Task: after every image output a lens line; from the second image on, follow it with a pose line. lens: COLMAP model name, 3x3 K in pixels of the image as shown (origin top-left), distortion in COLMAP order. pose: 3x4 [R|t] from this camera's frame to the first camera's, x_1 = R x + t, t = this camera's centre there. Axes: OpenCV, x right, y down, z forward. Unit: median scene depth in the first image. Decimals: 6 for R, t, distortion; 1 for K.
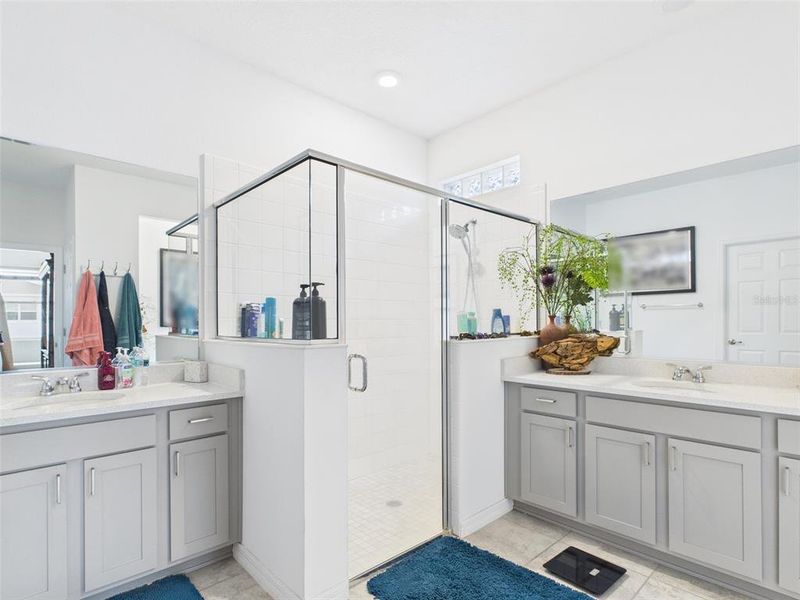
lens RADIAL K [[421.6, 0, 400.1], [0, 421.6, 315.3], [0, 0, 1]] dist [0.002451, 0.000789]
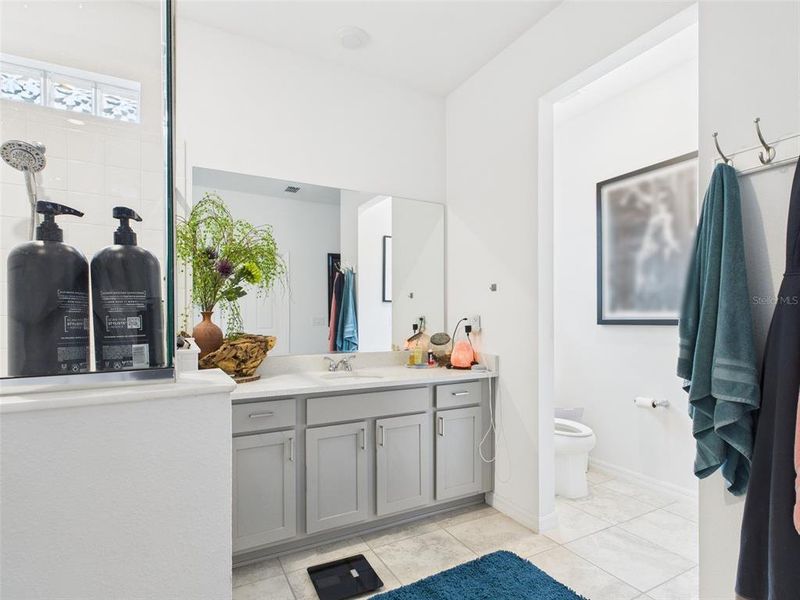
lens RADIAL K [[421.6, 0, 400.1], [0, 421.6, 315.3], [0, 0, 1]] dist [0.002451, 0.000789]
pose [[0.253662, 0.009824, 0.967243, -0.475039], [-0.011916, 0.999904, -0.007031, 0.012426], [-0.967220, -0.009742, 0.253754, 0.659249]]
